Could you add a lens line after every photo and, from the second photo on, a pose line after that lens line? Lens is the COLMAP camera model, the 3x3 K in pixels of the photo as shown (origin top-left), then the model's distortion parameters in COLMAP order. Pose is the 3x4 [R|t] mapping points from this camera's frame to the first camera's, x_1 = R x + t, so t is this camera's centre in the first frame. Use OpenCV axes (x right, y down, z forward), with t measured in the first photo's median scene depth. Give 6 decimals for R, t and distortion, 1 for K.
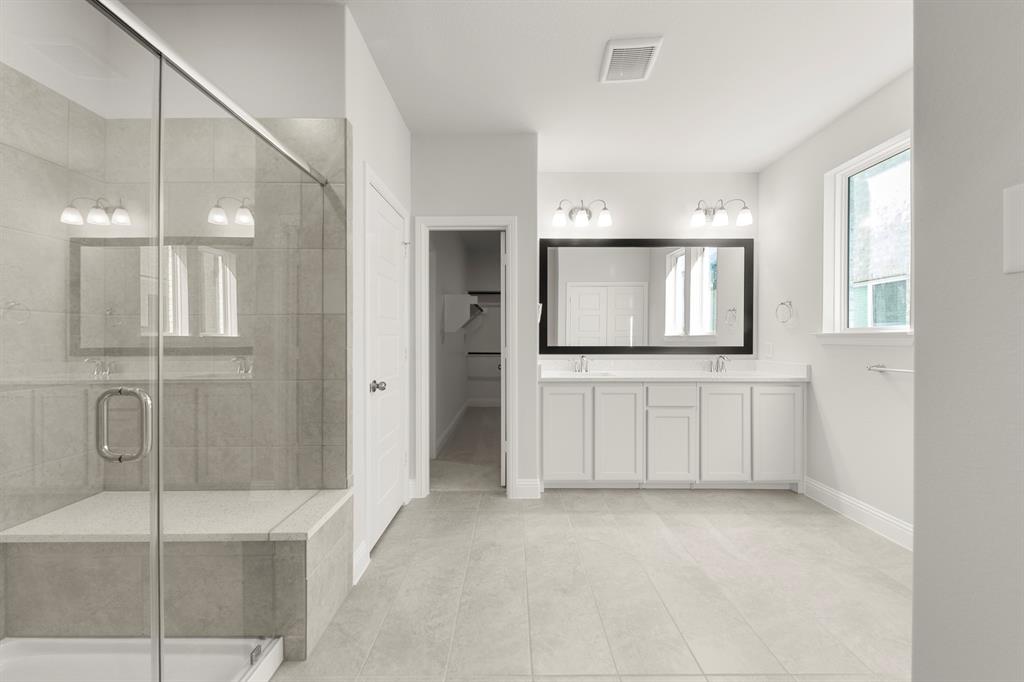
lens RADIAL K [[364.4, 0, 513.9], [0, 364.4, 335.8], [0, 0, 1]] dist [0.000948, -0.000142]
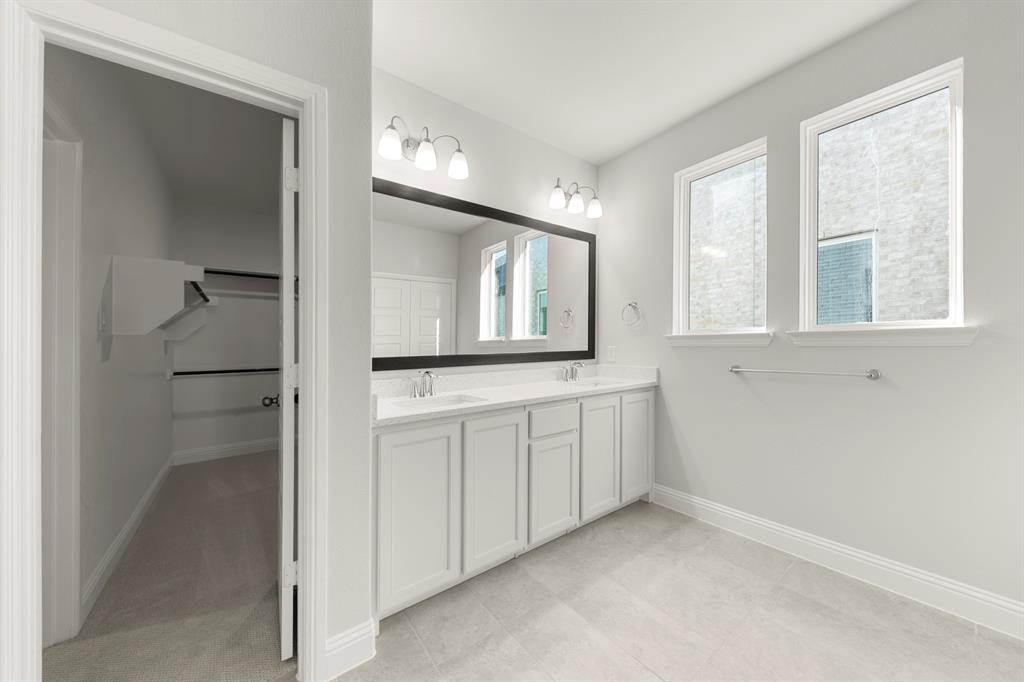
lens RADIAL K [[364.4, 0, 513.9], [0, 364.4, 335.8], [0, 0, 1]] dist [0.000948, -0.000142]
pose [[0.803274, 0.001944, 0.595606, -0.075866], [0.010690, 0.999787, -0.017680, 0.006737], [-0.595514, 0.020569, 0.803082, 0.442871]]
